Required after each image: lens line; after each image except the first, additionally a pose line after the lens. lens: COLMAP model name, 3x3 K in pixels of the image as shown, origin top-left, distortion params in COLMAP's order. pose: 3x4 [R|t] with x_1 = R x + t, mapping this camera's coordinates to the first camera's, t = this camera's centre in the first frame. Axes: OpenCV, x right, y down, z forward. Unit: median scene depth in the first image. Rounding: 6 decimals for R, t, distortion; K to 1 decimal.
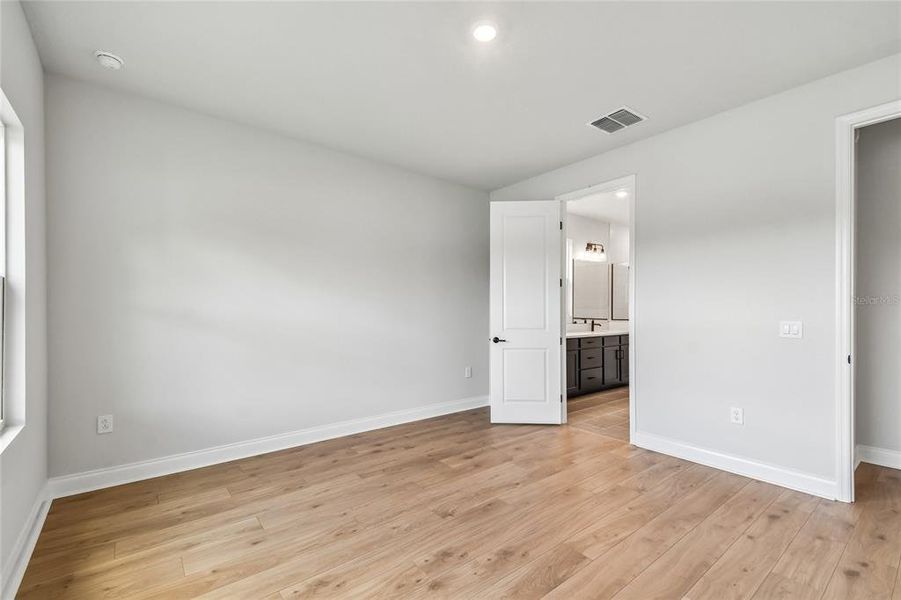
lens RADIAL K [[391.6, 0, 451.2], [0, 391.6, 310.6], [0, 0, 1]] dist [0.057839, -0.025965]
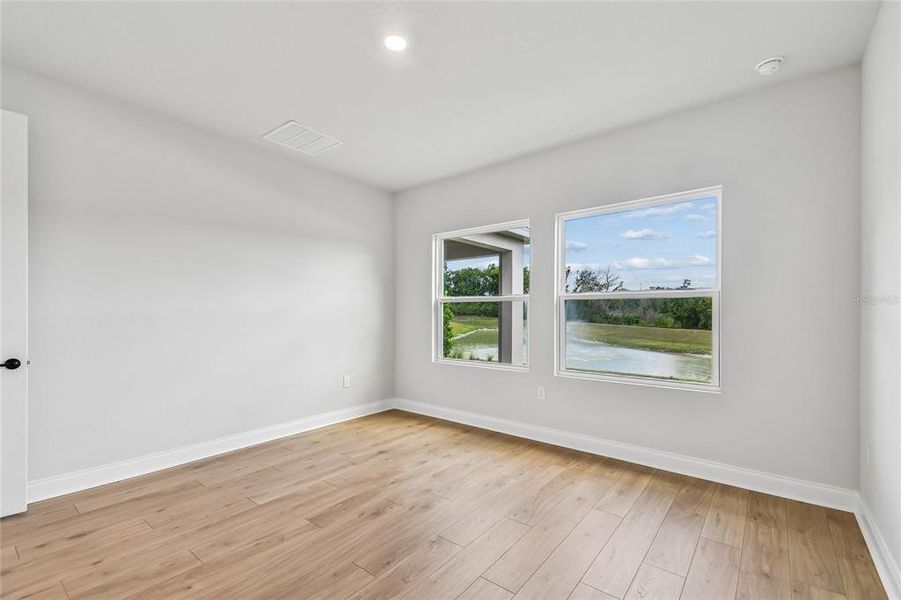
lens RADIAL K [[391.6, 0, 451.2], [0, 391.6, 310.6], [0, 0, 1]] dist [0.057839, -0.025965]
pose [[-0.975786, -0.003287, -0.218705, 0.119662], [-0.002739, 0.999992, -0.002811, -0.001478], [0.218712, -0.002144, -0.975787, 1.452178]]
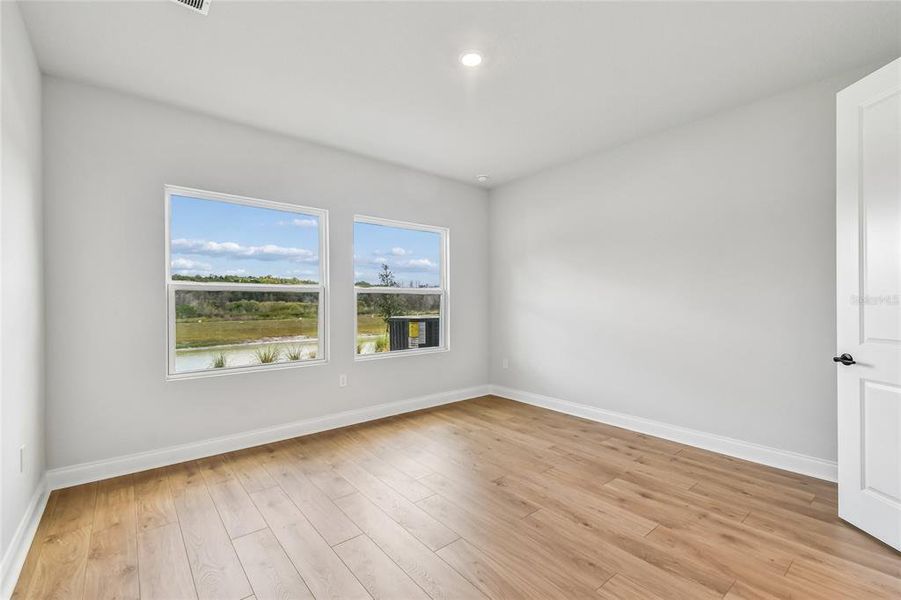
lens RADIAL K [[391.6, 0, 451.2], [0, 391.6, 310.6], [0, 0, 1]] dist [0.057839, -0.025965]
pose [[0.008739, 0.017935, -0.999801, 0.855071], [0.003785, 0.999831, 0.017968, 0.001777], [0.999955, -0.003941, 0.008670, 0.661787]]
